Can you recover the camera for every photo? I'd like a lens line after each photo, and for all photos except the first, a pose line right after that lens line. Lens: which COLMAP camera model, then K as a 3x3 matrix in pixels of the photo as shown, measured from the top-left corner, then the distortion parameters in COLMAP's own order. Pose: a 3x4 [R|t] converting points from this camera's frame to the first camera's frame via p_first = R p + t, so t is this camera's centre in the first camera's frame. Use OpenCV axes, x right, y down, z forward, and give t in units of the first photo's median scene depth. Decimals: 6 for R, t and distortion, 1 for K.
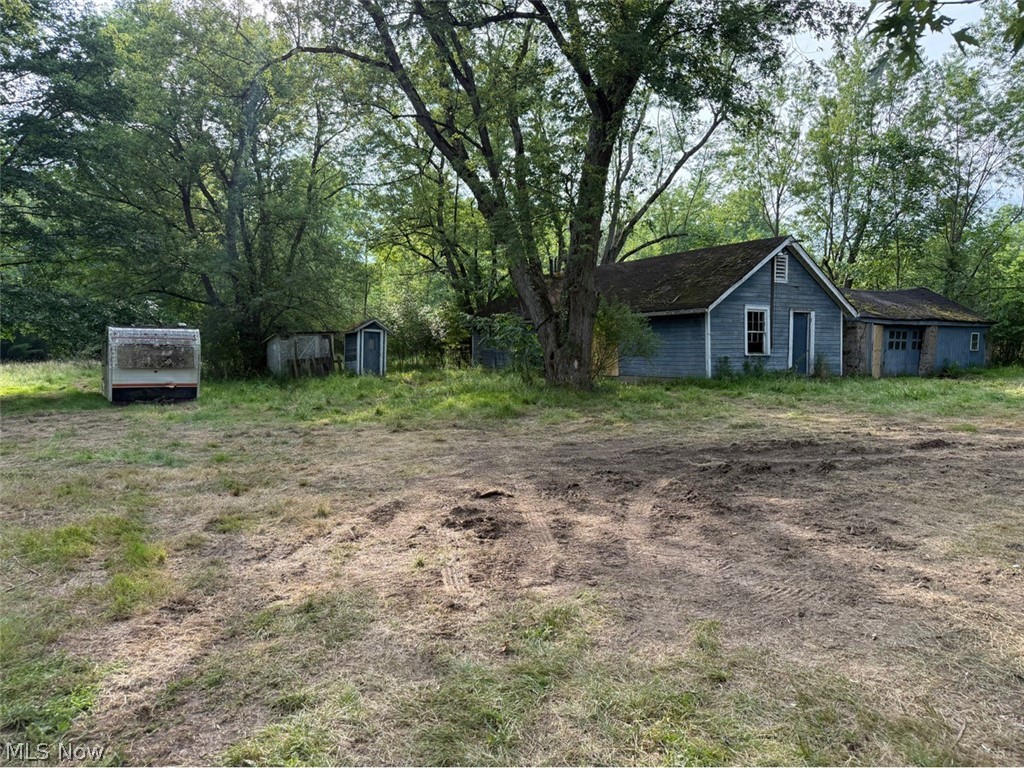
lens RADIAL K [[710.0, 0, 509.1], [0, 710.0, 382.4], [0, 0, 1]] dist [0.130965, -0.204616]
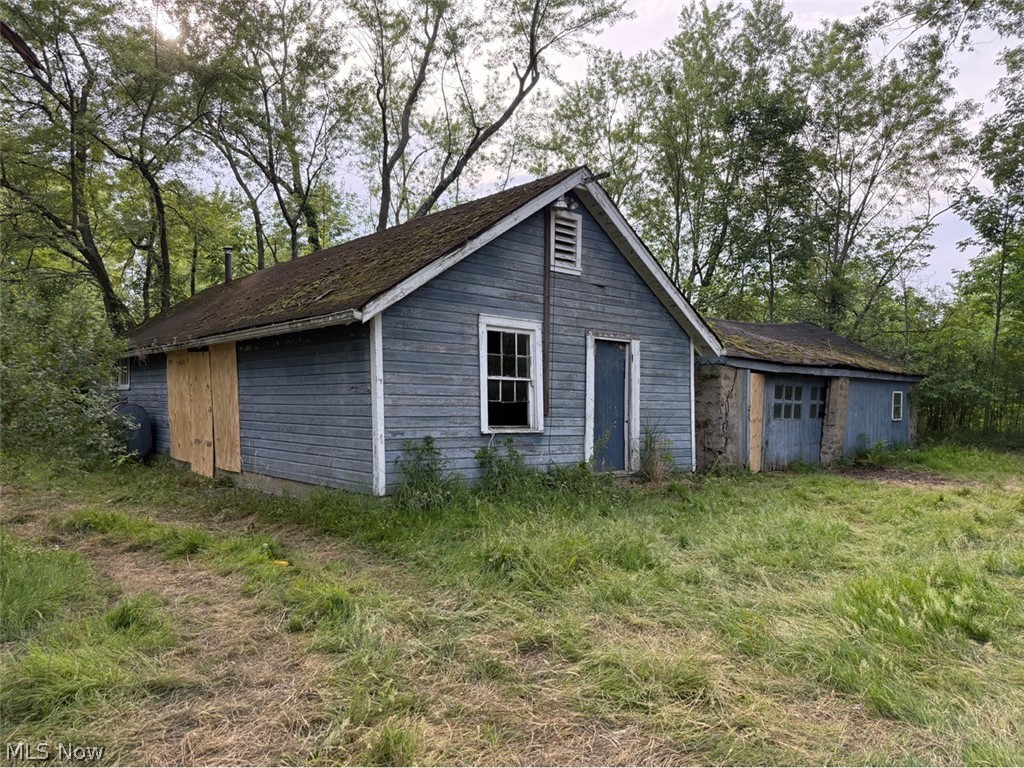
lens RADIAL K [[710.0, 0, 509.1], [0, 710.0, 382.4], [0, 0, 1]] dist [0.130965, -0.204616]
pose [[0.984218, 0.016243, 0.176215, 0.259872], [-0.002445, 0.996931, -0.078243, -0.033401], [-0.176946, 0.076577, 0.981237, 0.562967]]
